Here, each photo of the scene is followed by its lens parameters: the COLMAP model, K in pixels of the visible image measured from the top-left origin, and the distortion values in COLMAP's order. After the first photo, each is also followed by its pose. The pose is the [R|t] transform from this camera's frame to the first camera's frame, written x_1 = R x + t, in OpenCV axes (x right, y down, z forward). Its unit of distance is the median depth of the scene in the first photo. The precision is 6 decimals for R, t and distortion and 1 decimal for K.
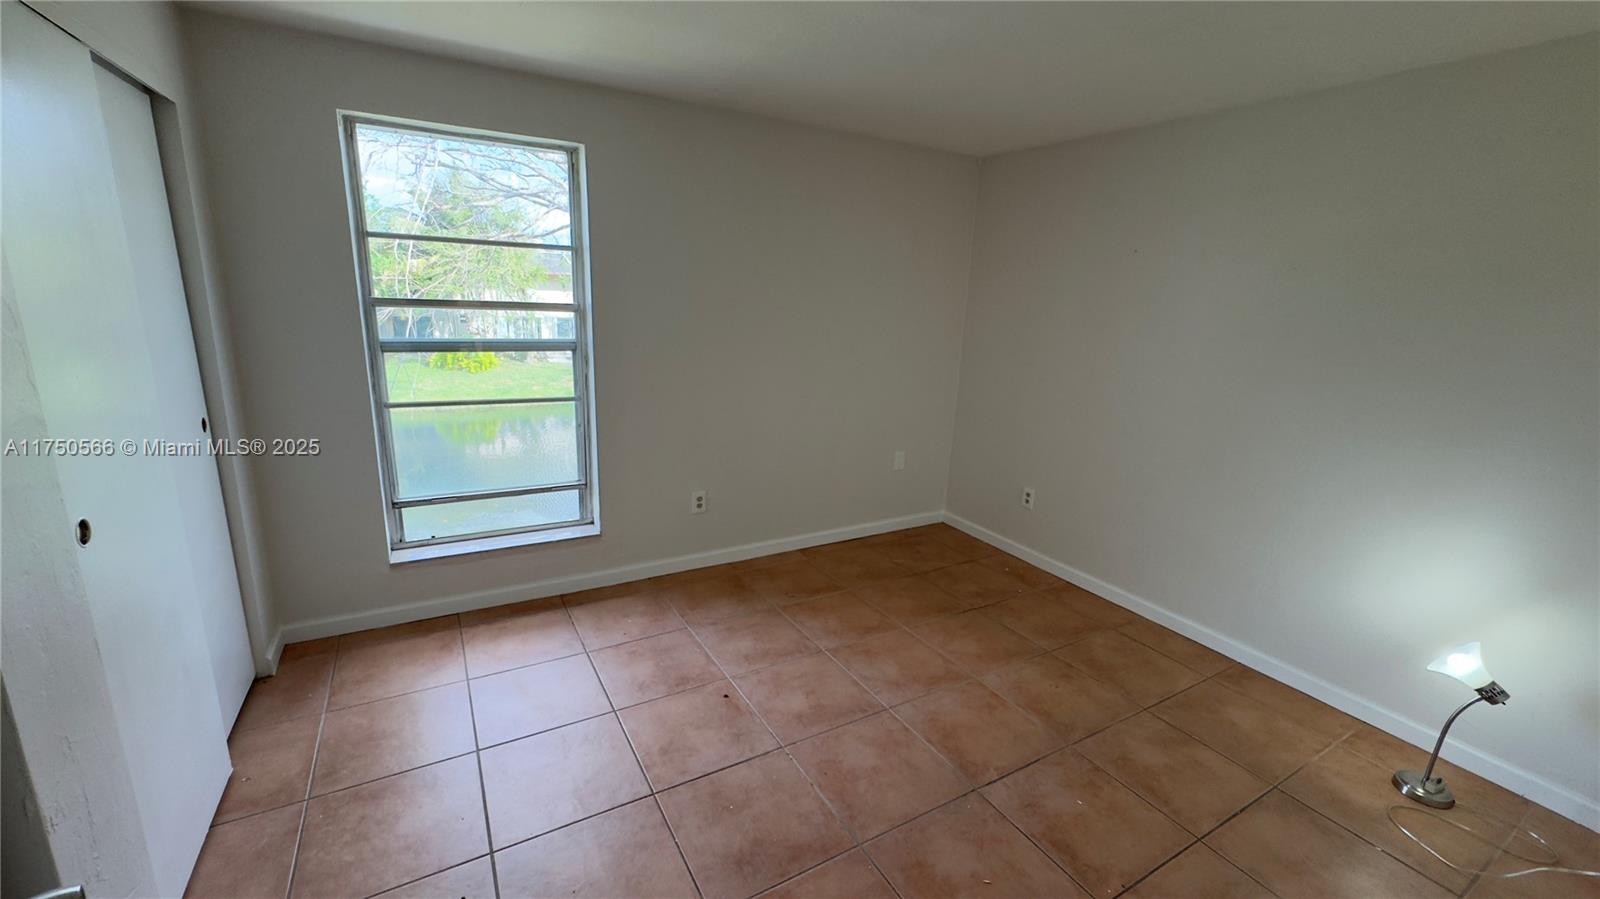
lens RADIAL K [[638.0, 0, 799.0], [0, 638.0, 452.5], [0, 0, 1]] dist [-0.006935, -0.000184]
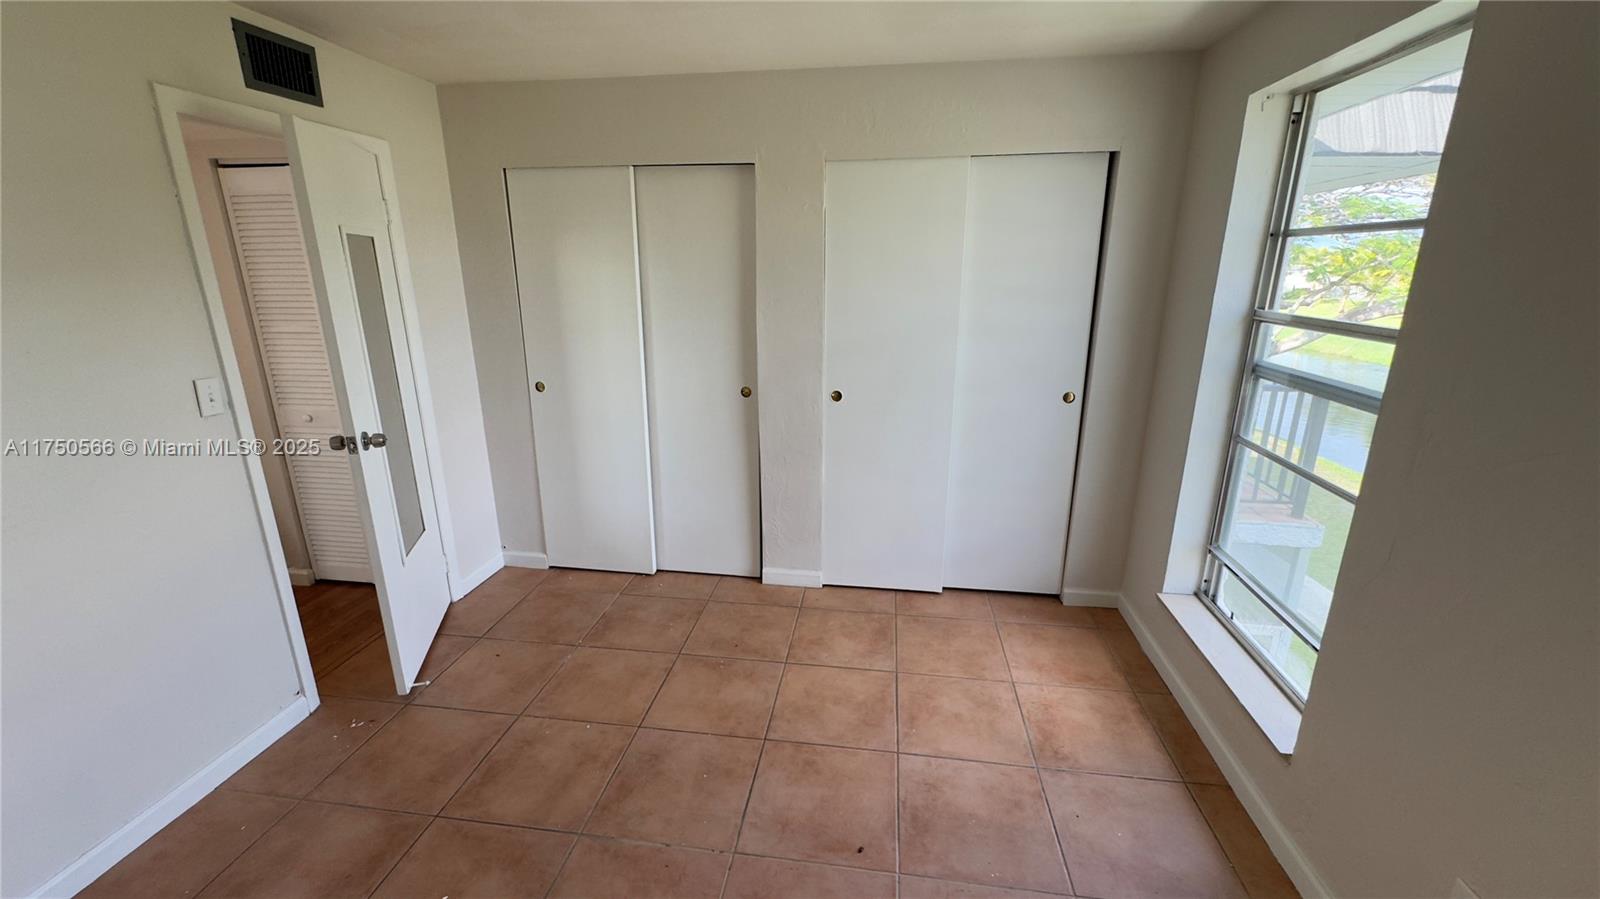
lens RADIAL K [[638.0, 0, 799.0], [0, 638.0, 452.5], [0, 0, 1]] dist [-0.006935, -0.000184]
pose [[-0.616162, 0.179167, -0.766970, 0.468906], [-0.214308, 0.898904, 0.382156, -0.334441], [0.757903, 0.399838, -0.515474, 1.318608]]
